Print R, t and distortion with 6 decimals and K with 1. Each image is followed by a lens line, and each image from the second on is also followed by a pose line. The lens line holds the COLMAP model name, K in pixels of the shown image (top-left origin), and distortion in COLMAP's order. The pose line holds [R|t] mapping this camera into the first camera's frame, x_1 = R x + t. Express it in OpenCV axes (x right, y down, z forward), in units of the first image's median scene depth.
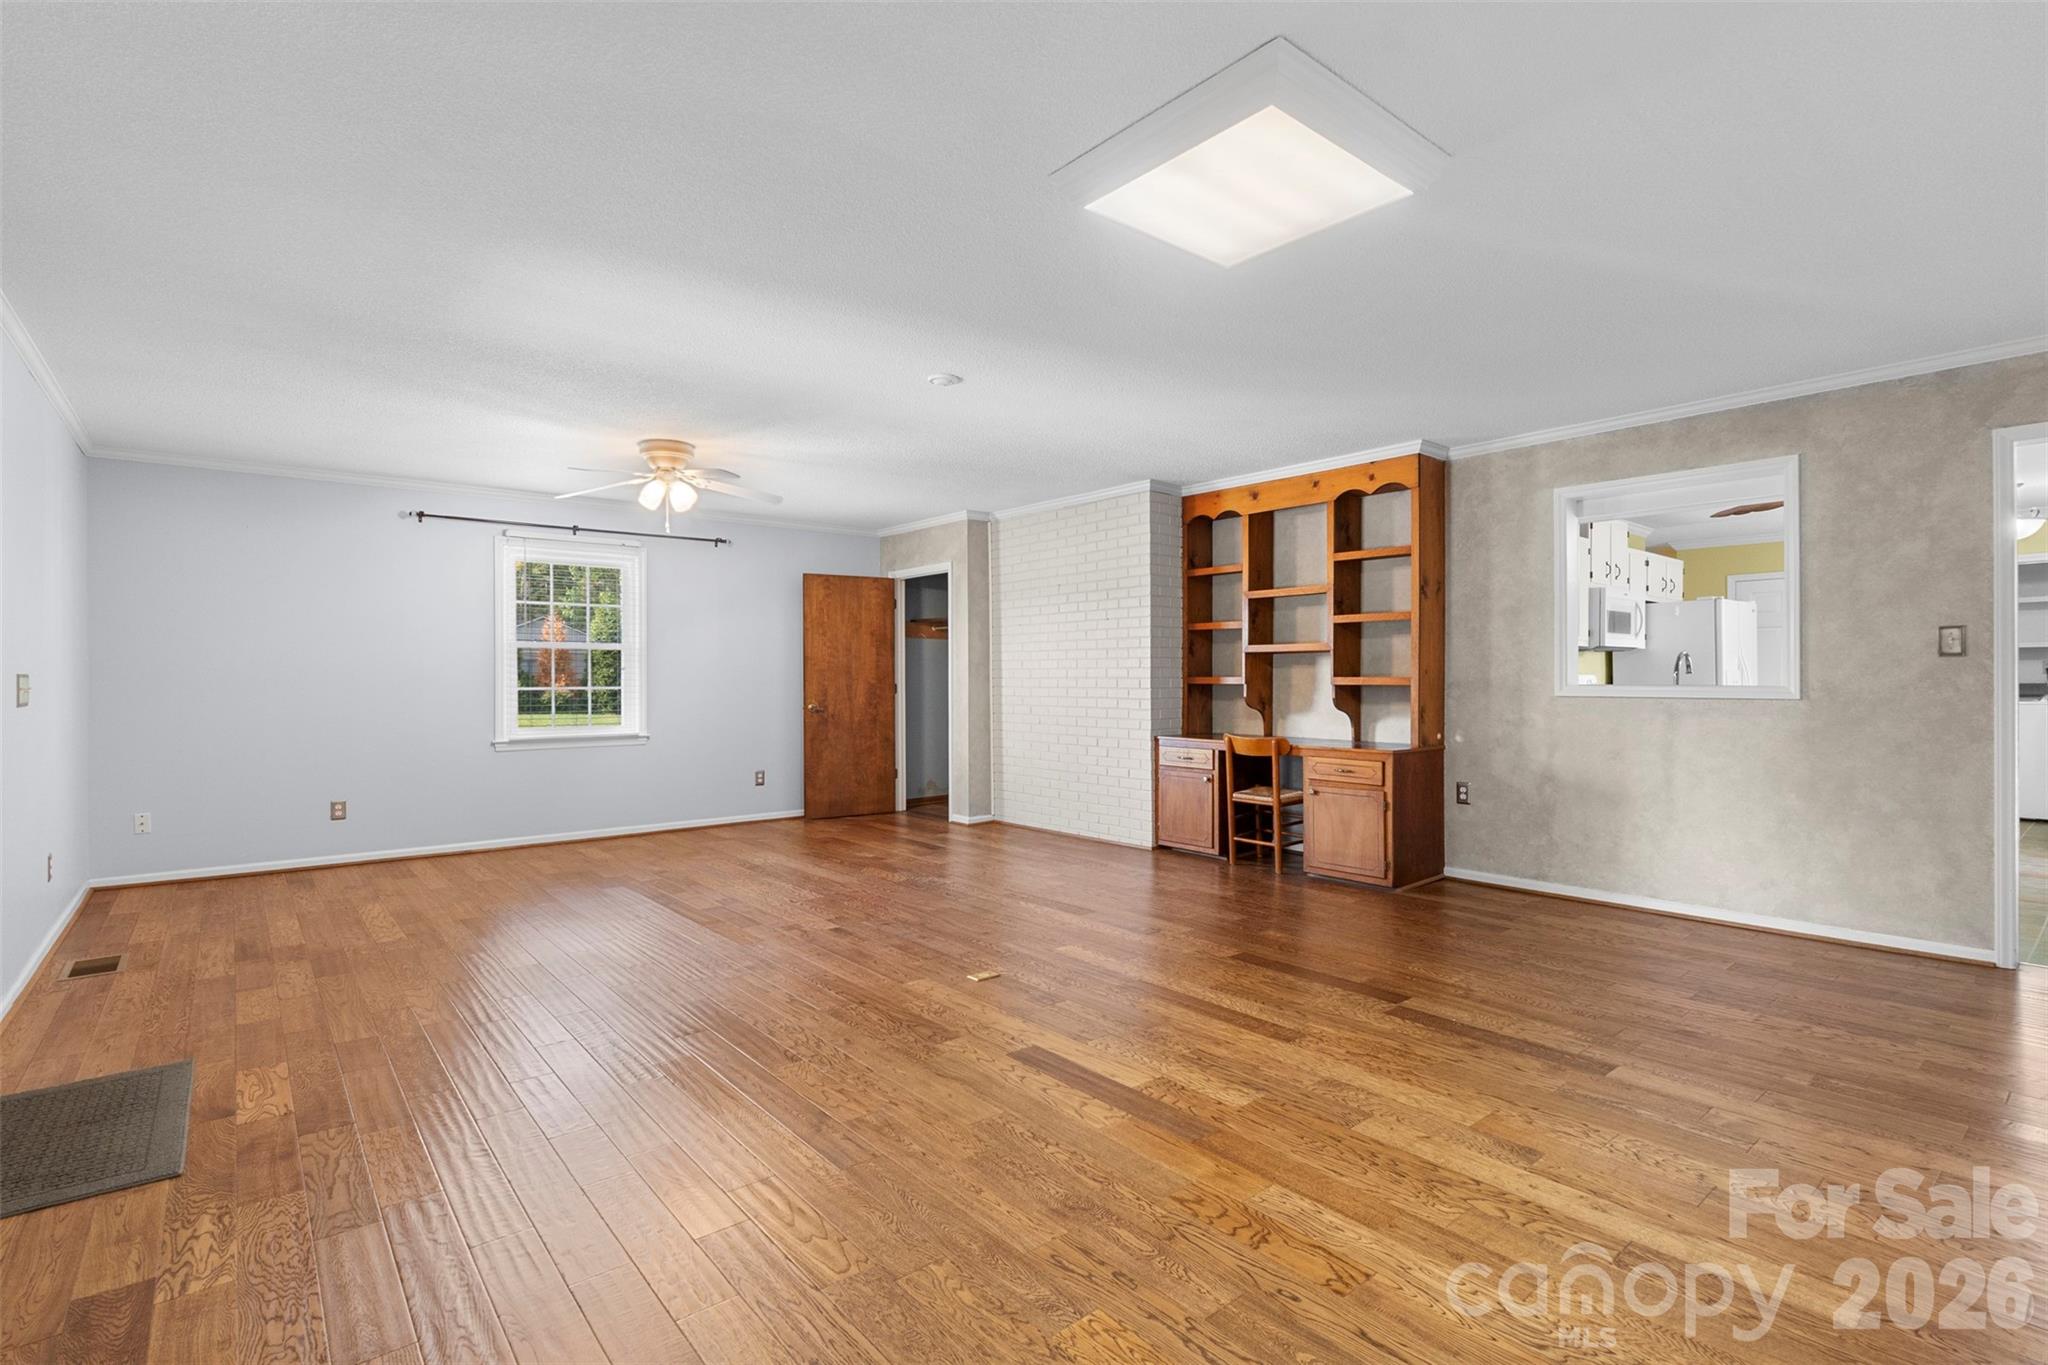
lens RADIAL K [[953.5, 0, 1030.3], [0, 953.5, 676.6], [0, 0, 1]] dist [0.006534, 0.000236]
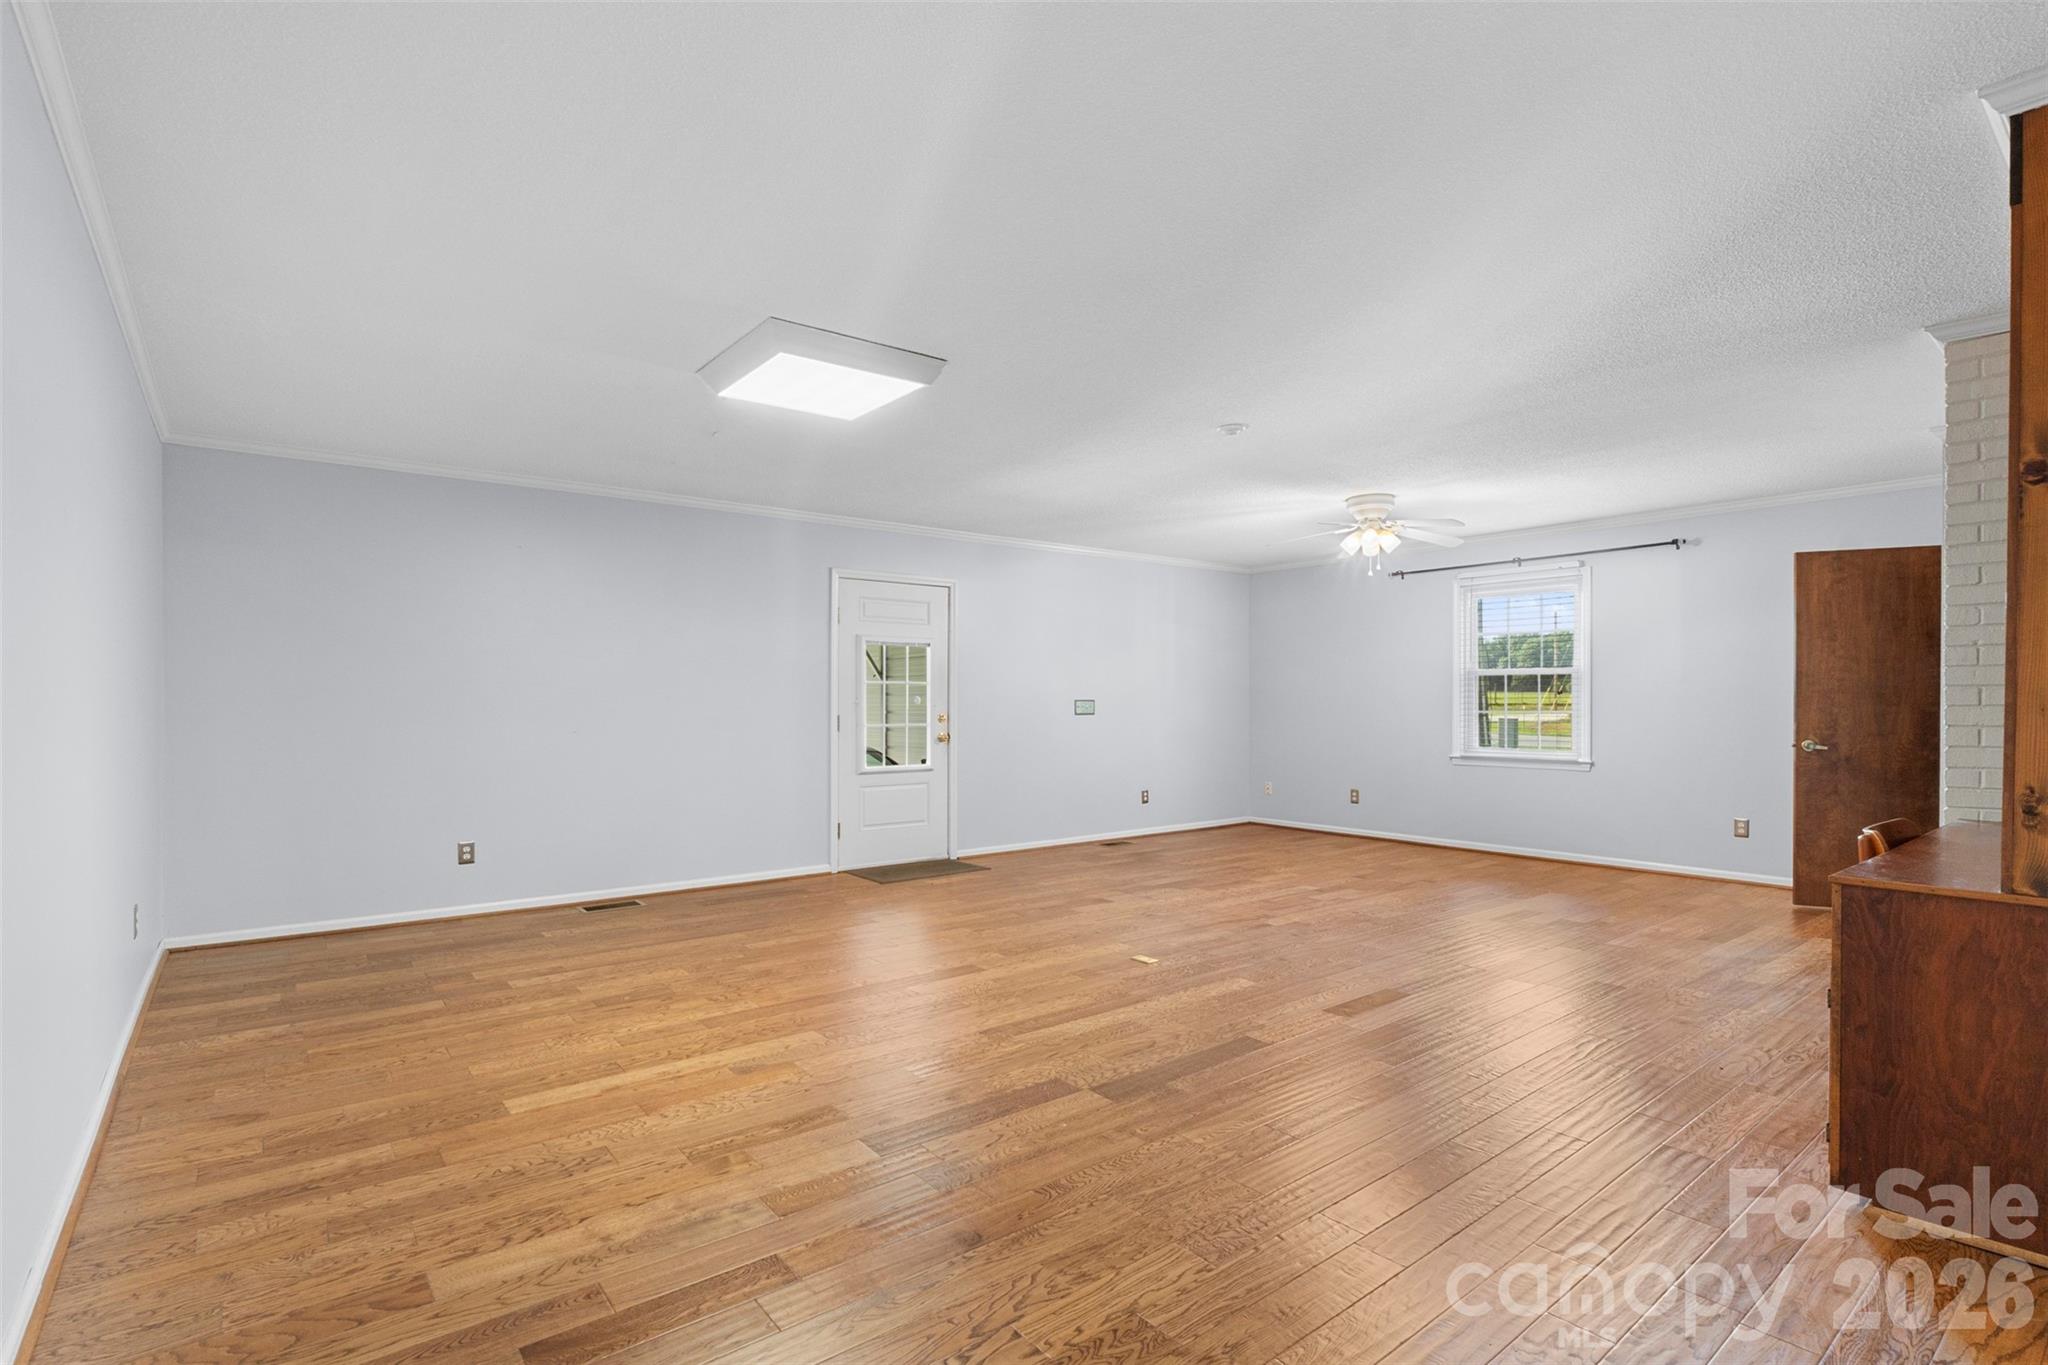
lens RADIAL K [[953.5, 0, 985.8], [0, 953.5, 695.7], [0, 0, 1]] dist [0.006534, 0.000236]
pose [[-0.042104, -0.005883, -0.999096, 0.732522], [-0.002492, 0.999980, -0.005783, 0.002651], [0.999110, 0.002246, -0.042118, 0.566829]]
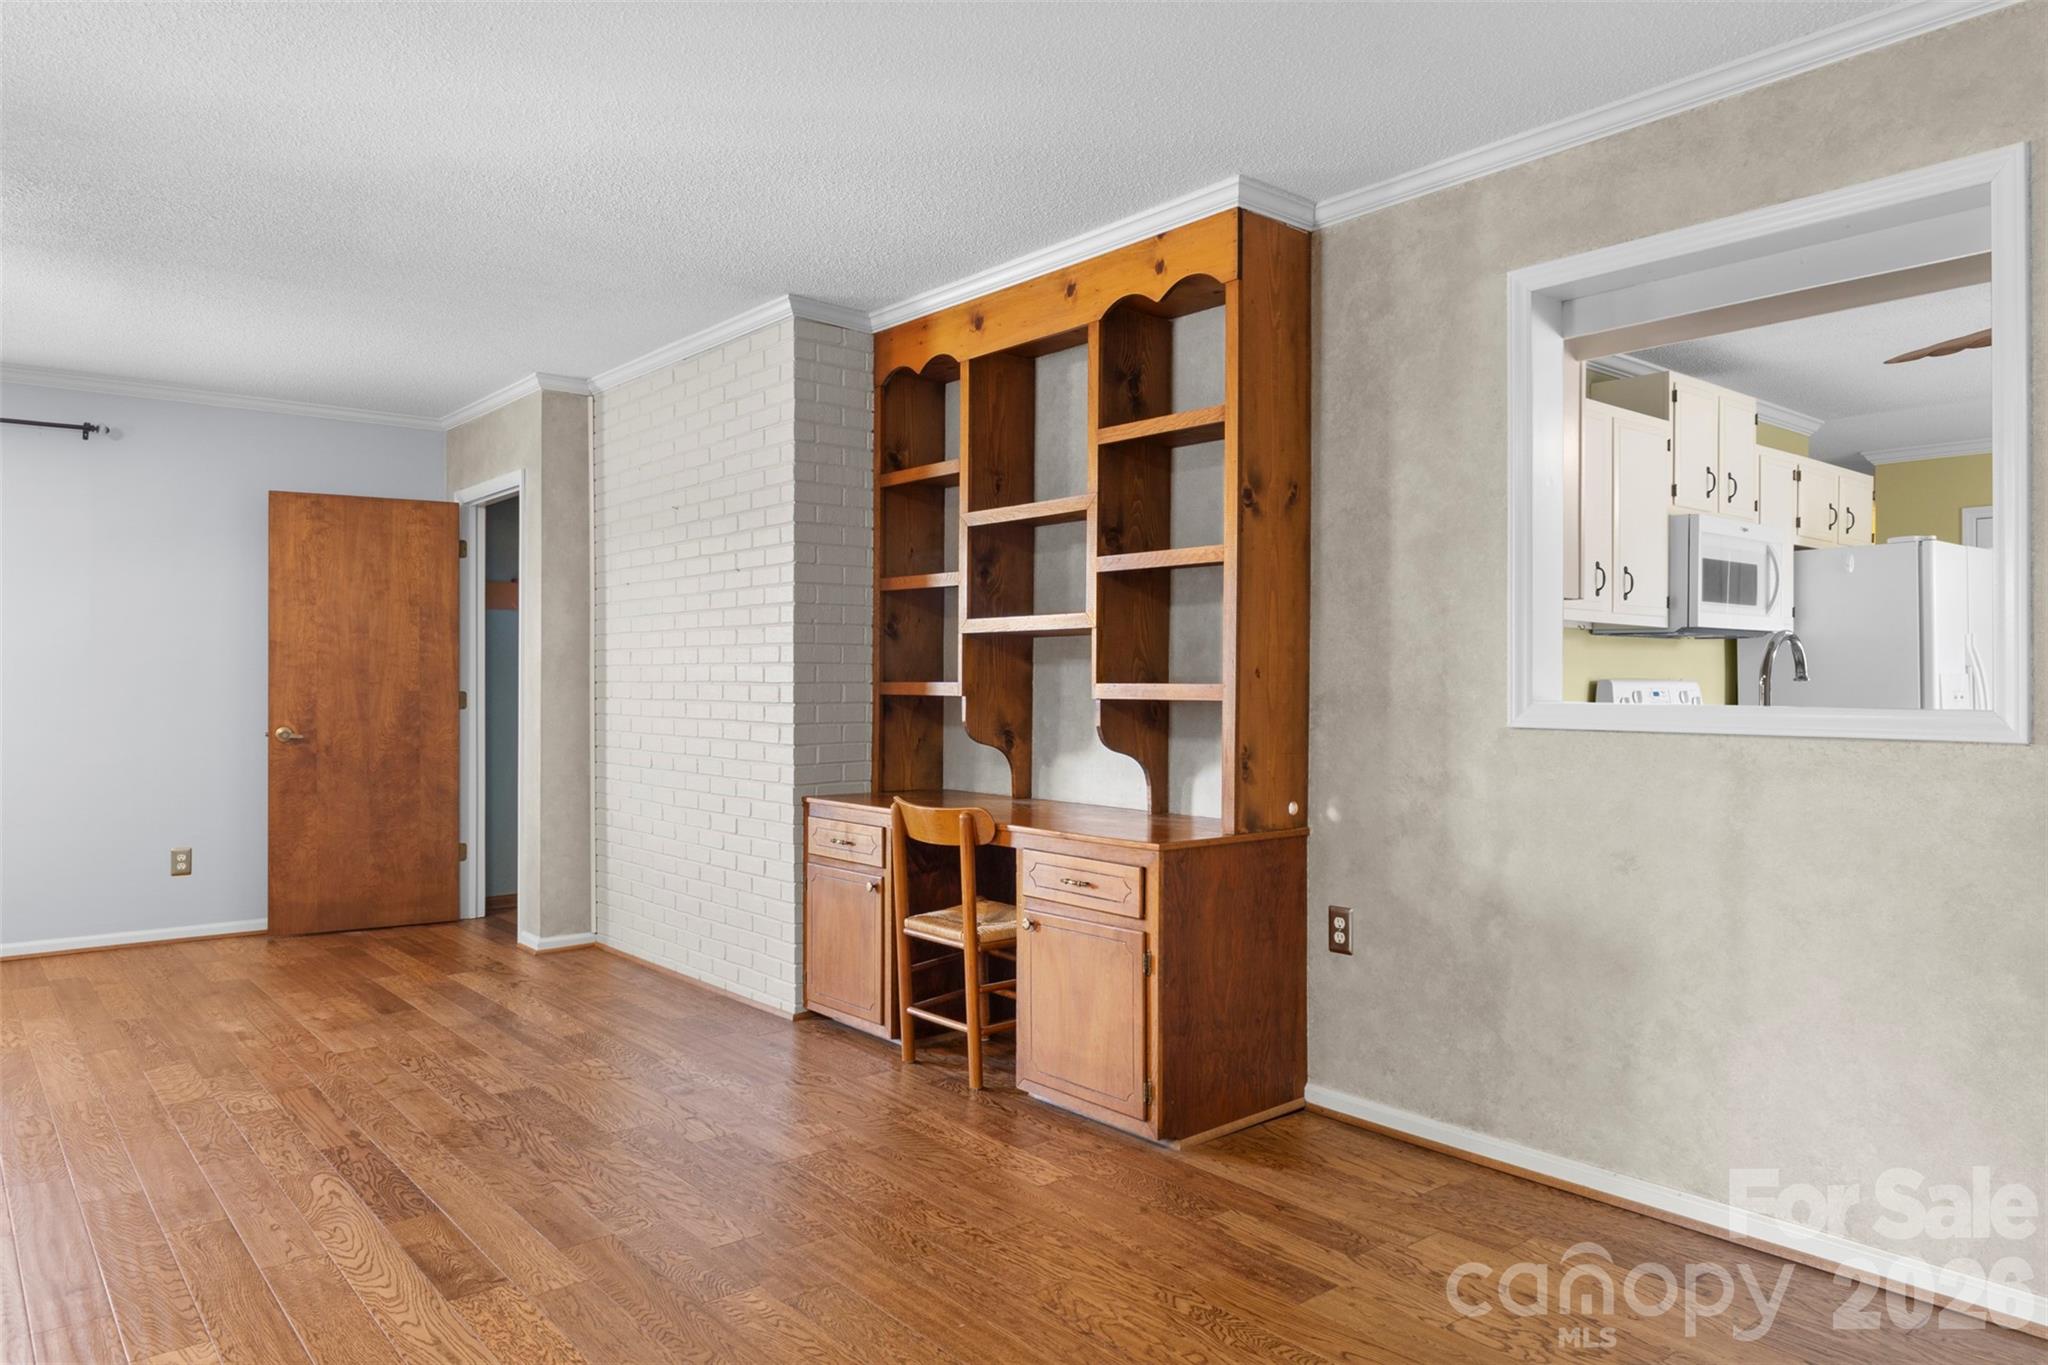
lens RADIAL K [[1334.7, 0, 1022.4], [0, 1334.7, 672.0], [0, 0, 1]] dist [0.006935, 0.003460]
pose [[0.999914, 0.005205, -0.012022, 0.290528], [-0.005289, 0.999962, -0.006941, -0.000273], [0.011985, 0.007004, 0.999904, 0.322018]]
